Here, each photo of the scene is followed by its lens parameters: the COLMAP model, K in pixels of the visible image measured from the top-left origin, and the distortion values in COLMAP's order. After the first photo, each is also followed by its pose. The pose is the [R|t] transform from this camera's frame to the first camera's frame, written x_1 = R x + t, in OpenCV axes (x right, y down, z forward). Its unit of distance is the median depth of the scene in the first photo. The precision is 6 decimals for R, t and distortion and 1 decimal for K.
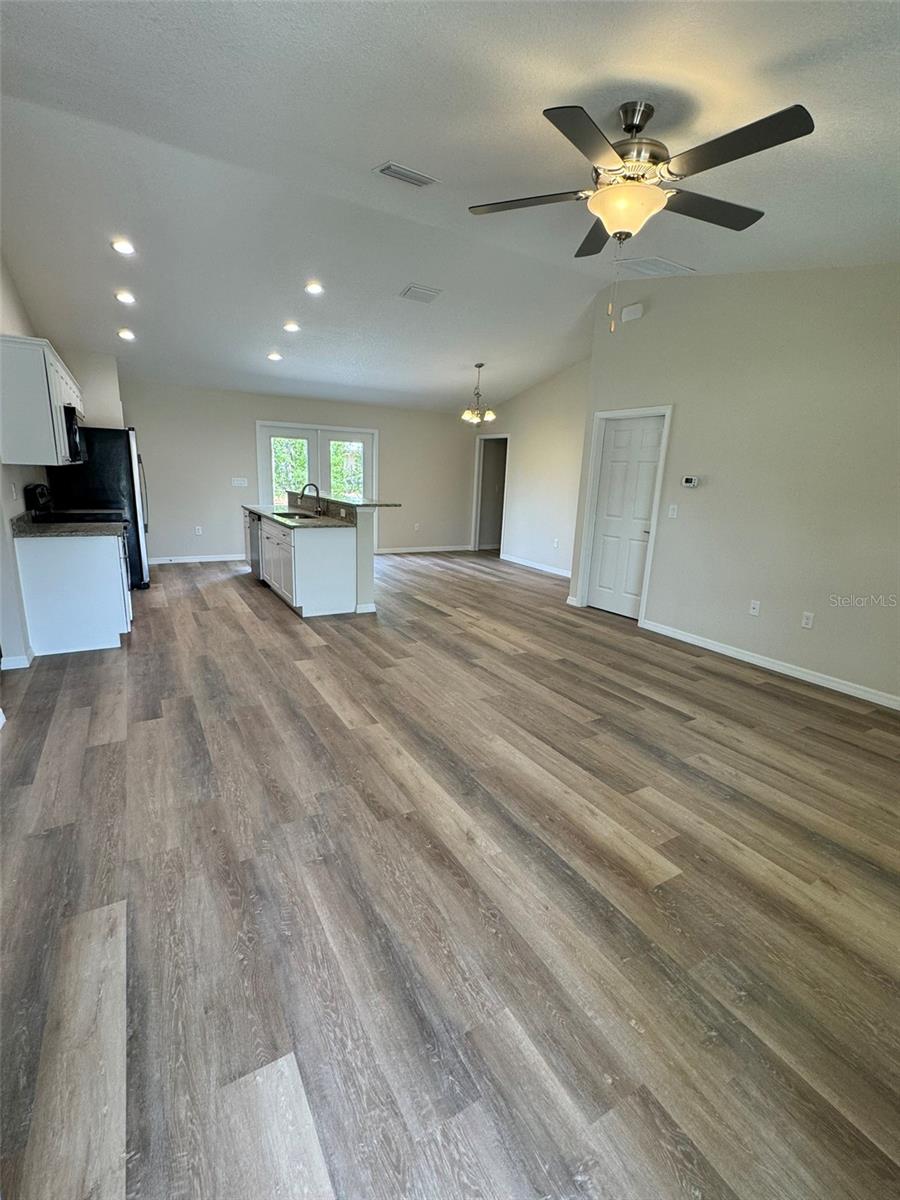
lens RADIAL K [[524.7, 0, 453.4], [0, 524.7, 606.6], [0, 0, 1]] dist [0.001649, 0.000041]
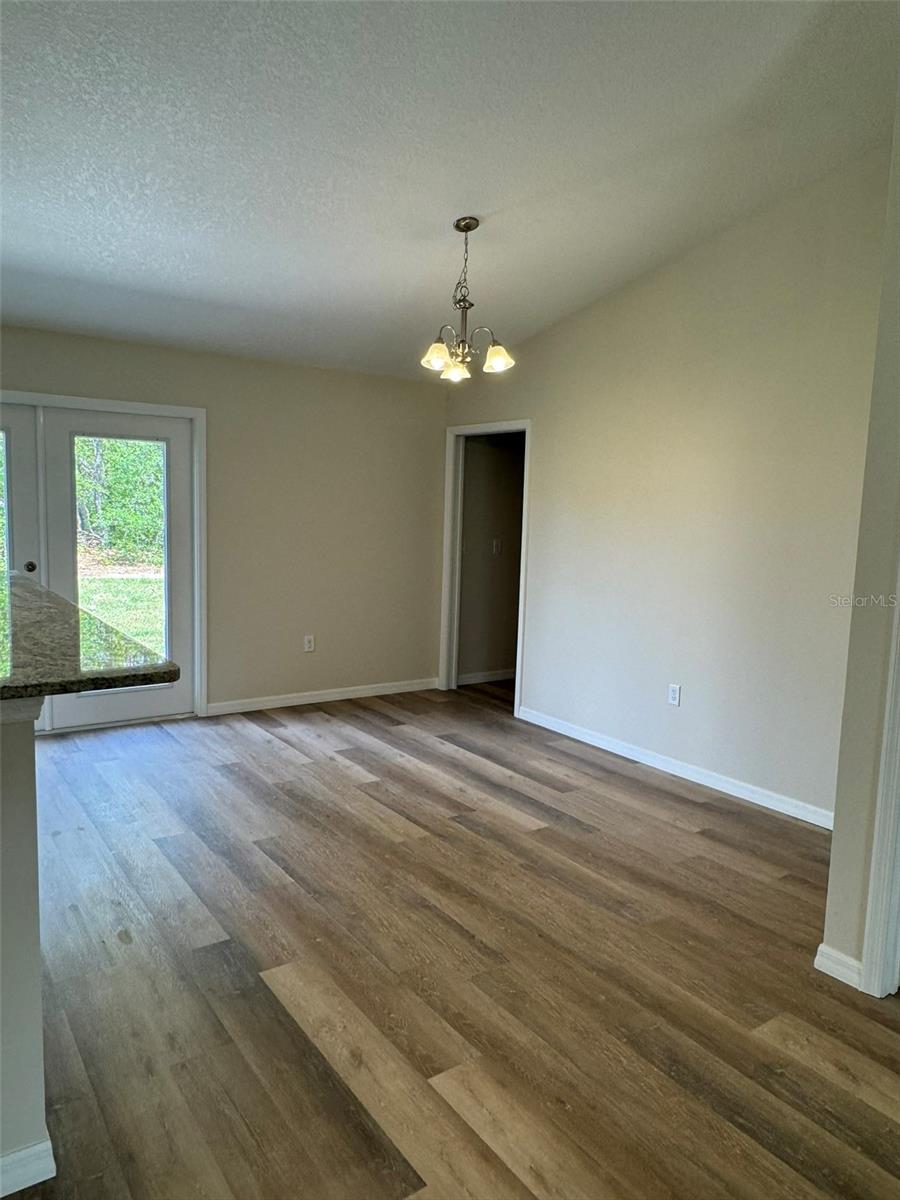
lens RADIAL K [[811.3, 0, 450.6], [0, 811.3, 596.8], [0, 0, 1]] dist [0.002544, 0.000154]
pose [[0.997151, -0.018574, 0.073109, -0.006336], [0.028423, 0.990290, -0.136078, -0.120870], [-0.069872, 0.137768, 0.987997, 0.446934]]
